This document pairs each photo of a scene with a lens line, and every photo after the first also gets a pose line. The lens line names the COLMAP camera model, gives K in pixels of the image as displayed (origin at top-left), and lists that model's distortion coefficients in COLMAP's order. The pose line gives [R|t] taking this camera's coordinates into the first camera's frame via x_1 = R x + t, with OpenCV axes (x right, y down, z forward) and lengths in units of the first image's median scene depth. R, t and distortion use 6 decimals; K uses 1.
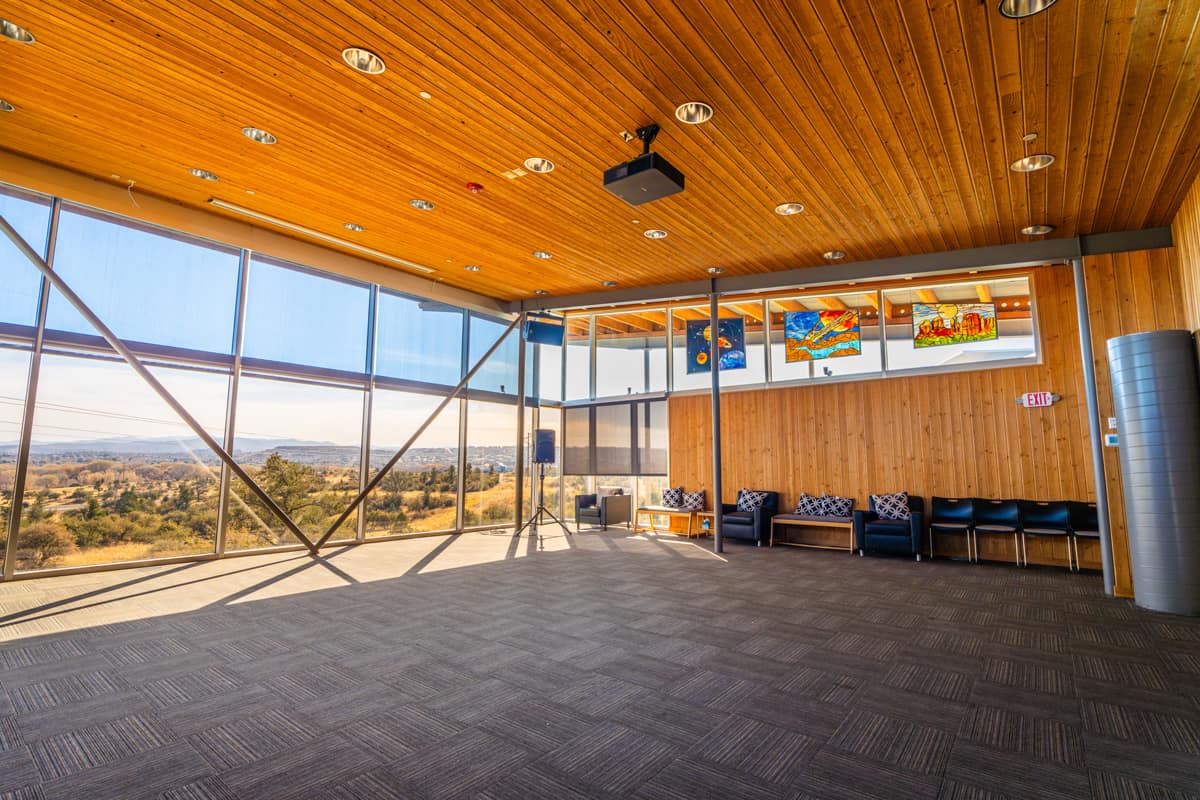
lens RADIAL K [[548.5, 0, 625.0], [0, 548.5, 399.9], [0, 0, 1]] dist [-0.004228, 0.000255]
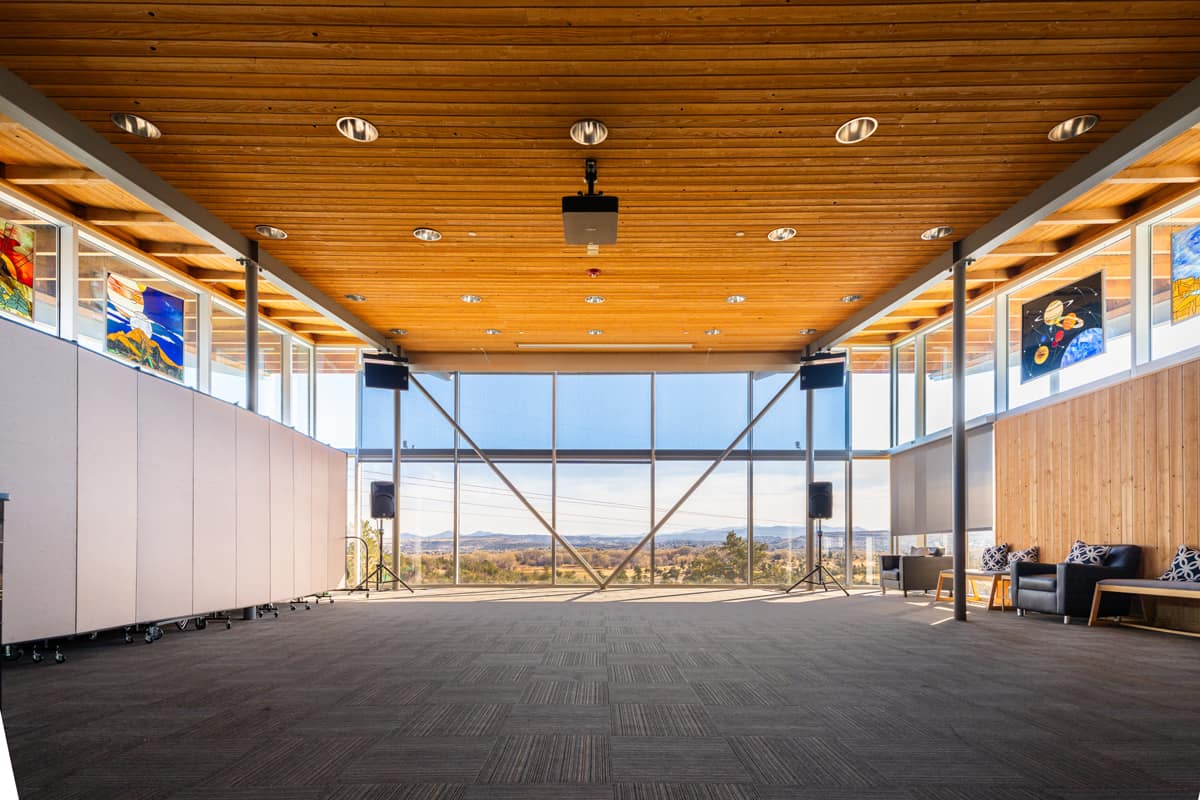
lens RADIAL K [[565.9, 0, 595.6], [0, 565.9, 550.3], [0, 0, 1]] dist [-0.000844, 0.000034]
pose [[0.599676, -0.003483, -0.800235, 0.421042], [0.098506, 0.992707, 0.069498, 0.069383], [0.794157, -0.120504, 0.595646, 0.136135]]
